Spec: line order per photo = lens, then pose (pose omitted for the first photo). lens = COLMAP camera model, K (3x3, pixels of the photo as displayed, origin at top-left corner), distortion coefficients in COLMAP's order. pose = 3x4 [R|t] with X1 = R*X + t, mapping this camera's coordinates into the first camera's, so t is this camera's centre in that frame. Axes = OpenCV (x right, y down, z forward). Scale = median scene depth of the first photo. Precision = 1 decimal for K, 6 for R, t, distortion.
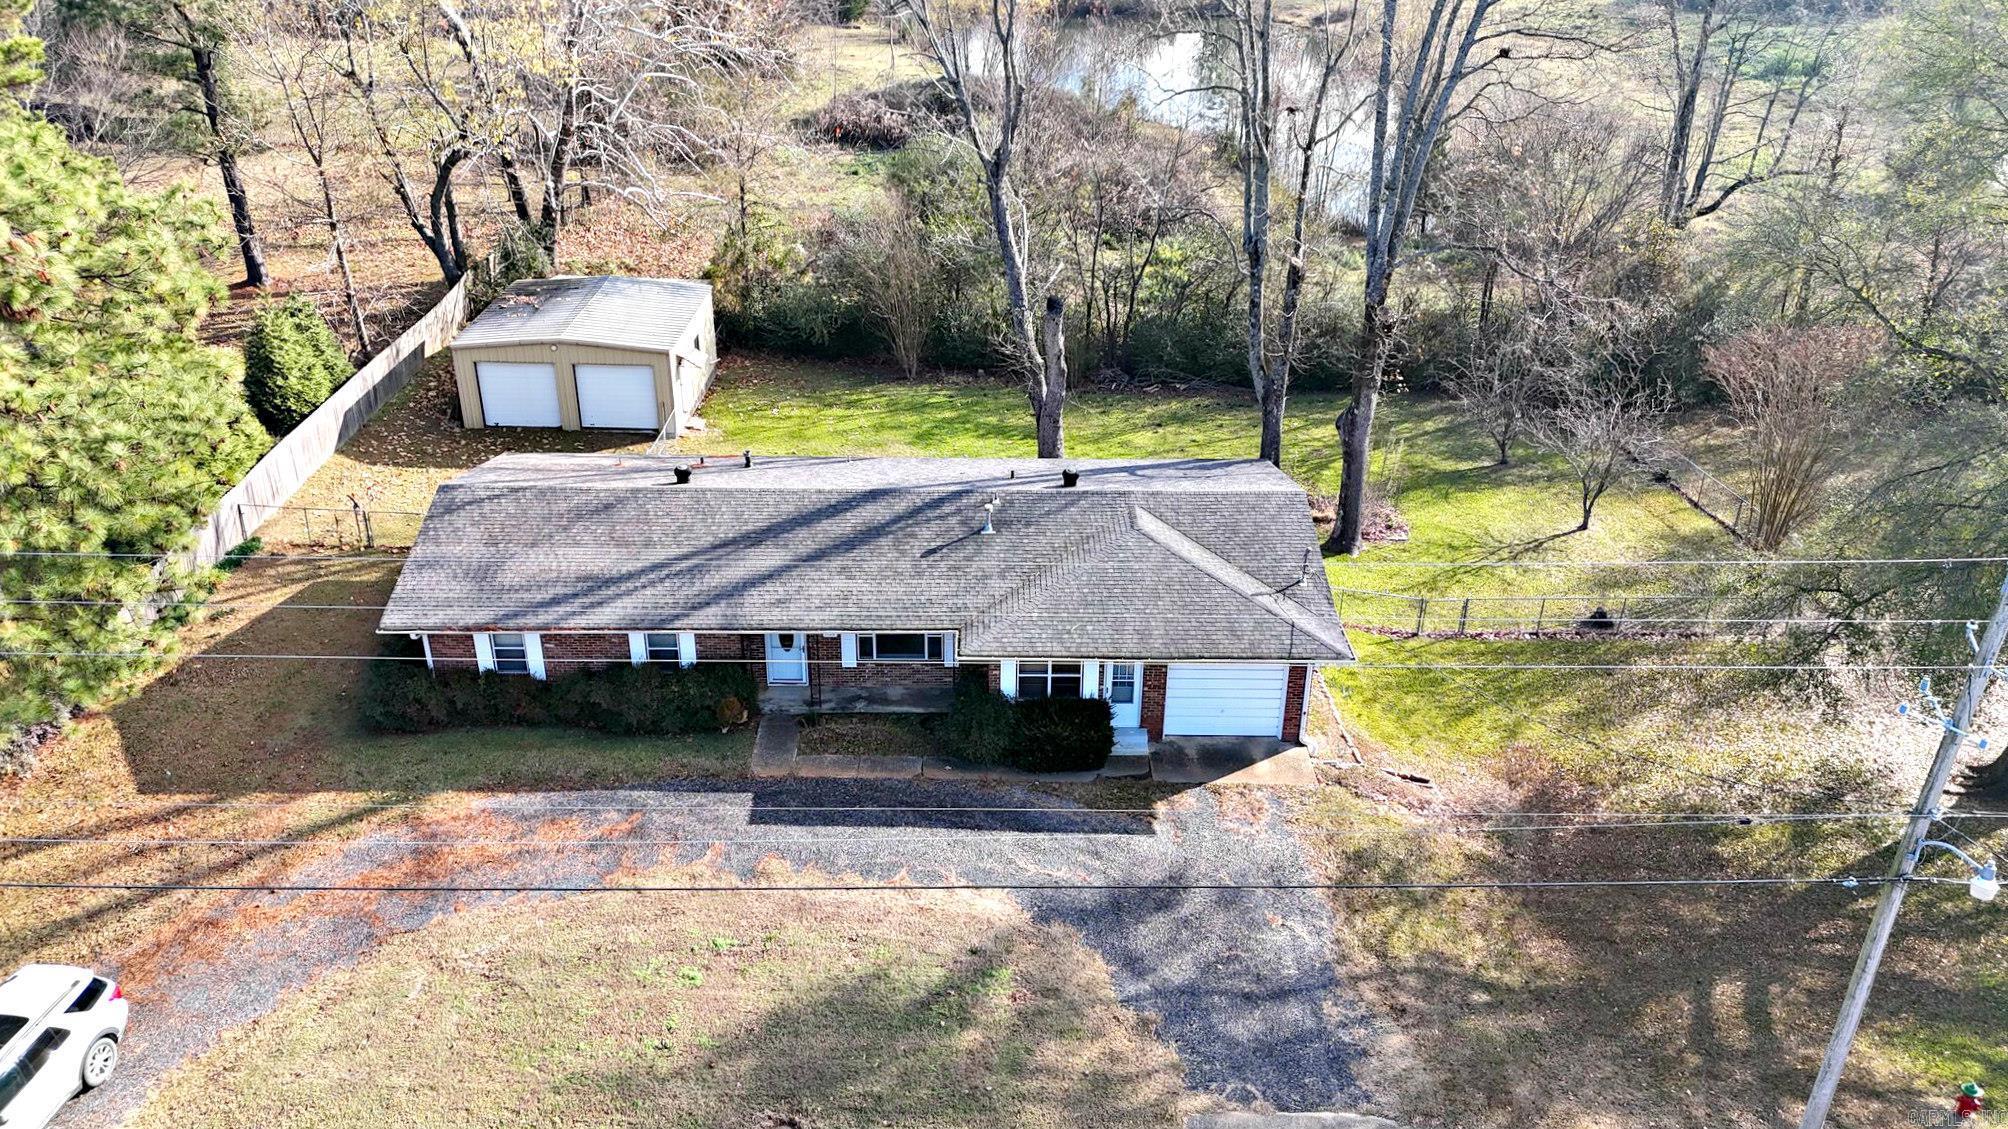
lens RADIAL K [[1455.5, 0, 1008.8], [0, 1455.5, 554.3], [0, 0, 1]] dist [0.099290, -0.126710]
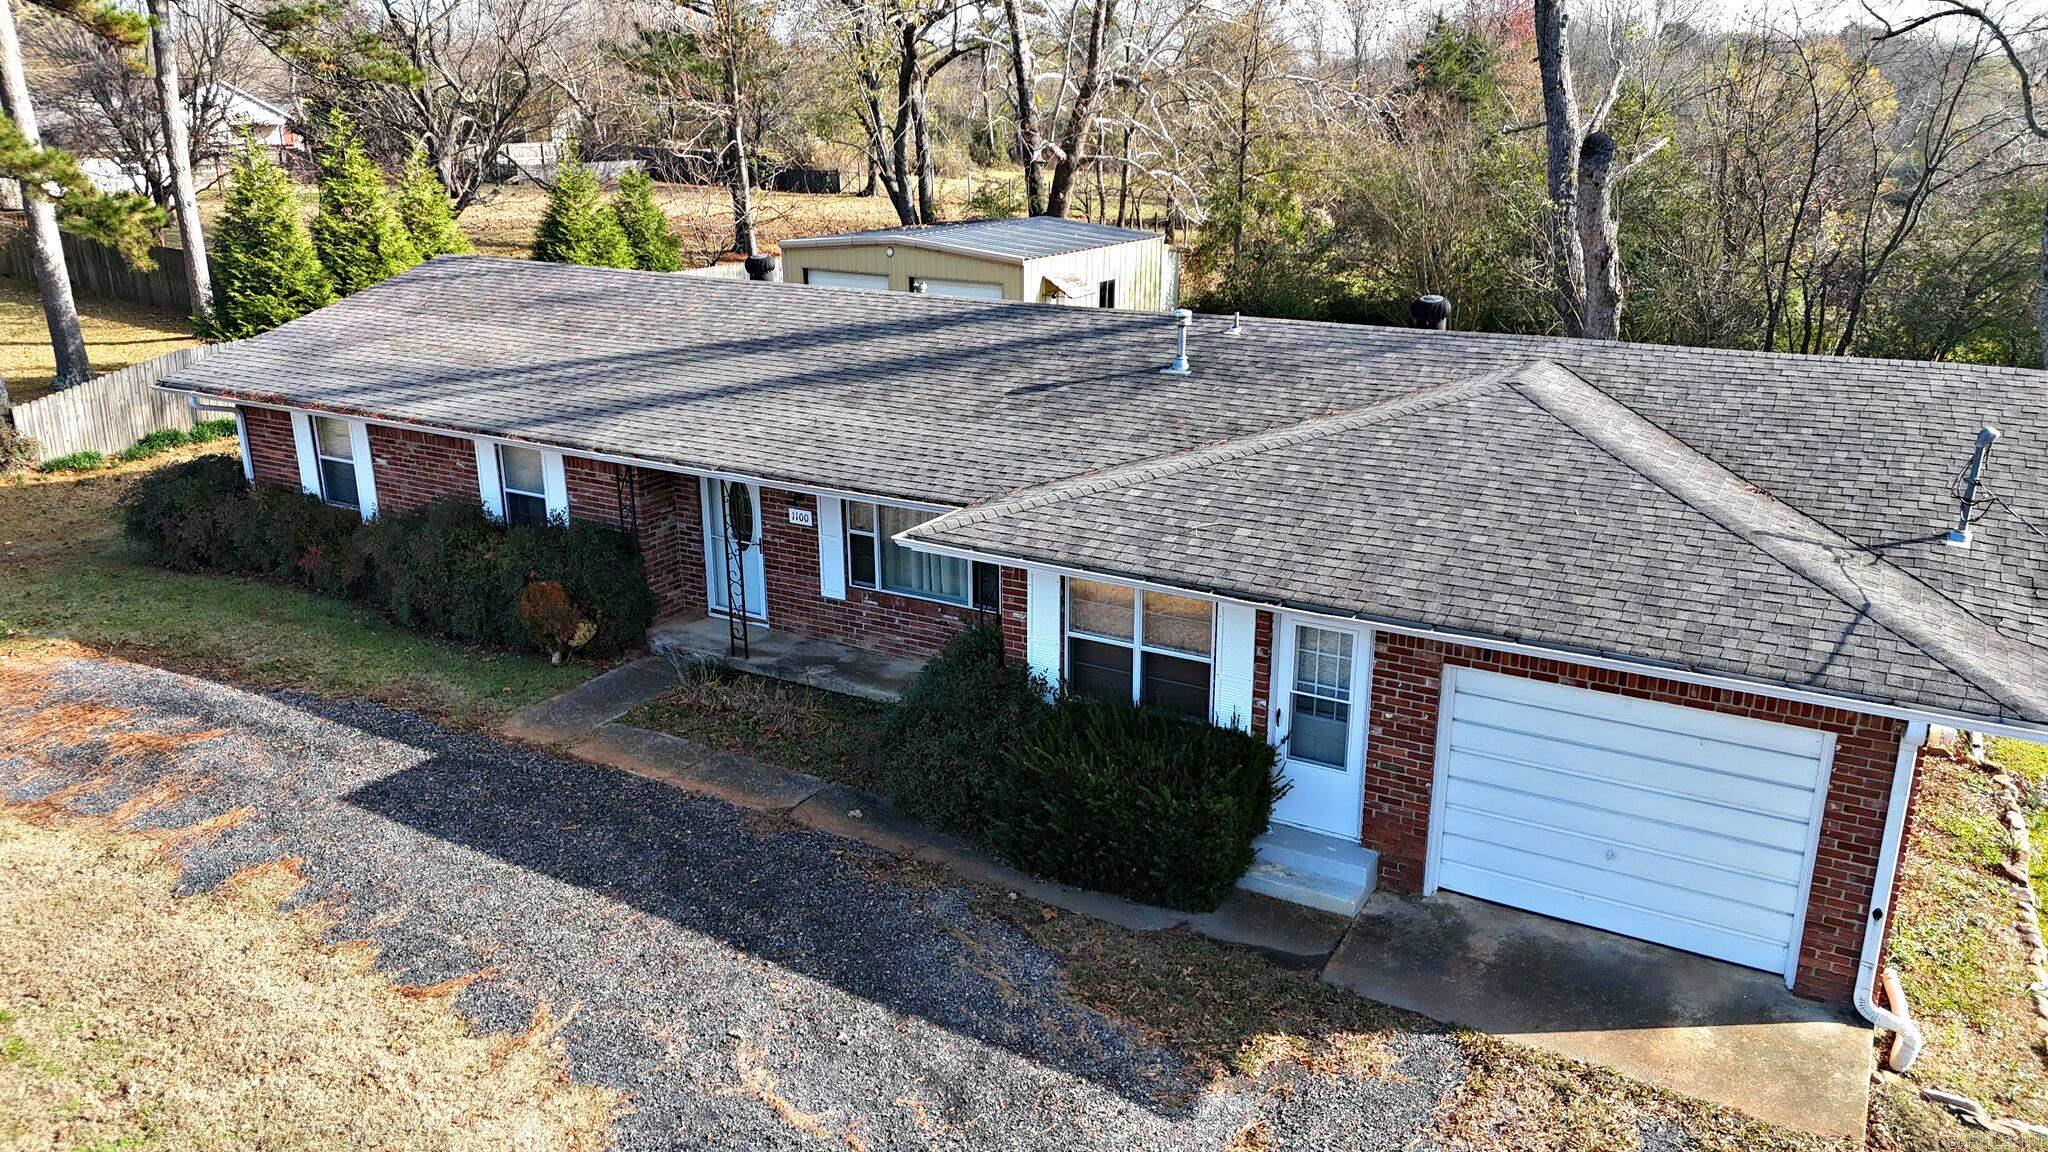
lens RADIAL K [[1484.5, 0, 1028.9], [0, 1484.5, 565.6], [0, 0, 1]] dist [0.099290, -0.126710]
pose [[0.865460, 0.140923, -0.480749, 0.191766], [-0.216500, 0.970594, -0.105237, 0.110243], [0.451782, 0.195161, 0.870520, 0.631379]]
